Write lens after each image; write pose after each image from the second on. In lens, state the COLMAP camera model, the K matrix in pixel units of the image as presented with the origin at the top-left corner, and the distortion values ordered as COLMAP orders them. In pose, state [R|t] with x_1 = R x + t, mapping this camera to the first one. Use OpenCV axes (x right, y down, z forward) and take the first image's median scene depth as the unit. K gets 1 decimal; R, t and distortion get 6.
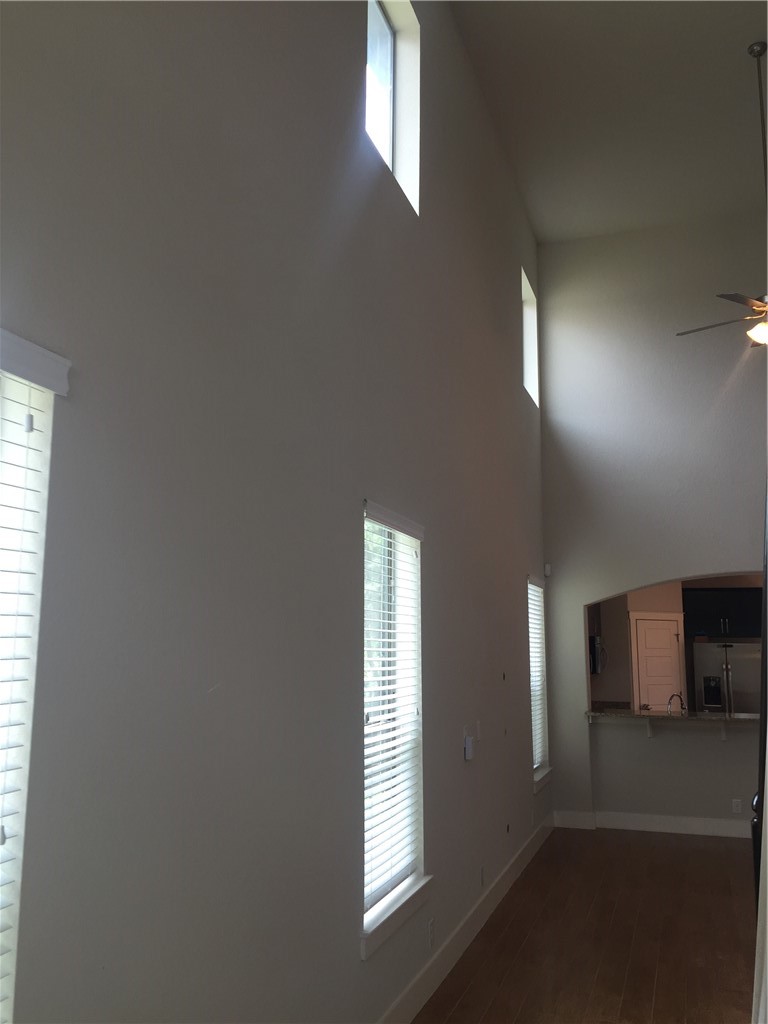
lens RADIAL K [[907.8, 0, 384.0], [0, 907.8, 485.3], [0, 0, 1]] dist [0.069619, -0.006371]
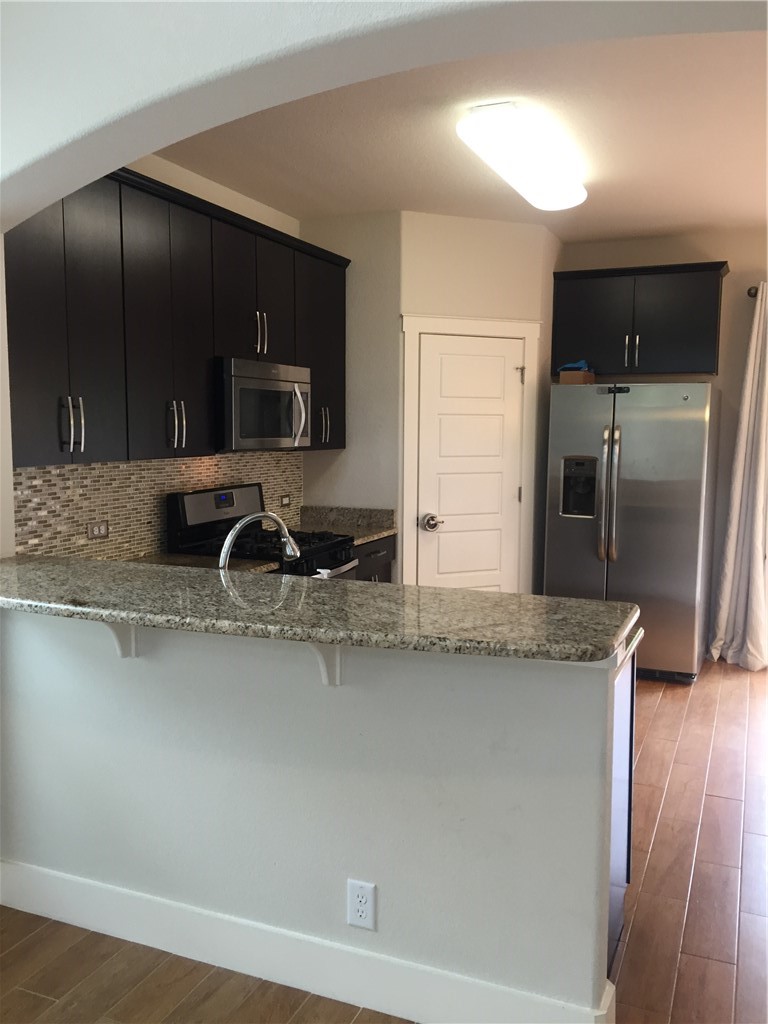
lens RADIAL K [[860.1, 0, 404.6], [0, 860.1, 513.8], [0, 0, 1]] dist [0.025062, -0.017799]
pose [[0.996722, 0.011664, -0.080057, 0.304682], [0.011479, 0.959151, 0.282661, 0.112306], [0.080083, -0.282654, 0.955873, 0.568671]]
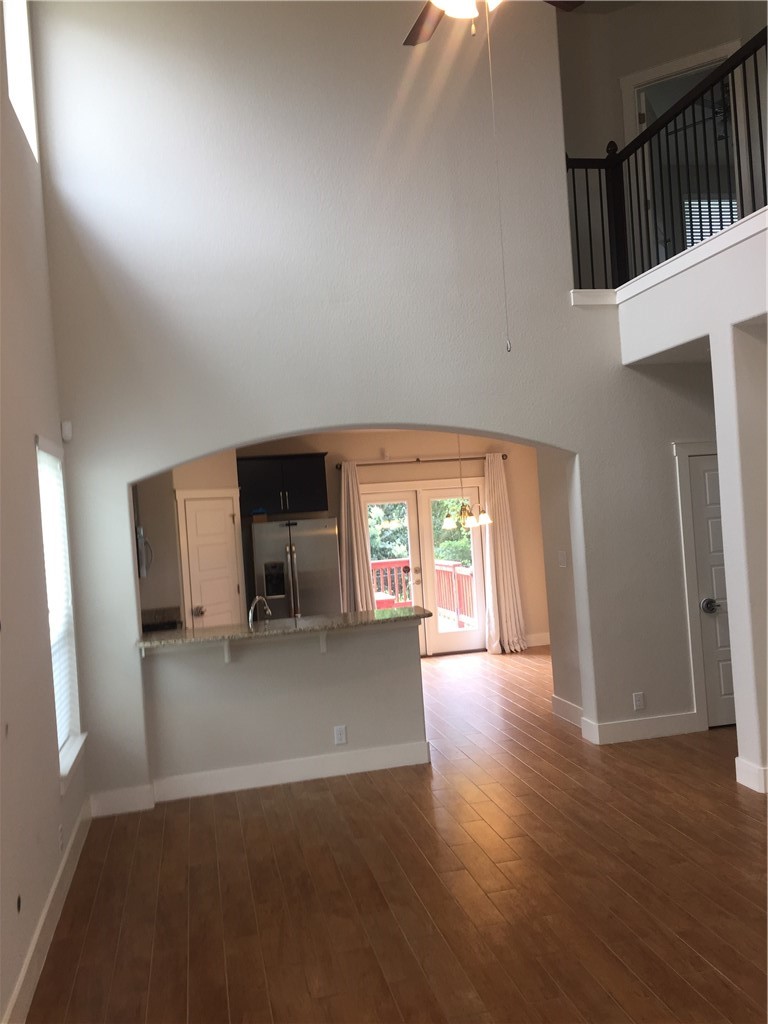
lens RADIAL K [[870.3, 0, 384.0], [0, 870.3, 512.0], [0, 0, 1]] dist [0.014039, -0.018079]
pose [[0.855978, -0.070289, 0.512212, 0.044521], [-0.012704, 0.987557, 0.156749, 0.040157], [-0.516856, -0.140681, 0.844434, 0.296820]]
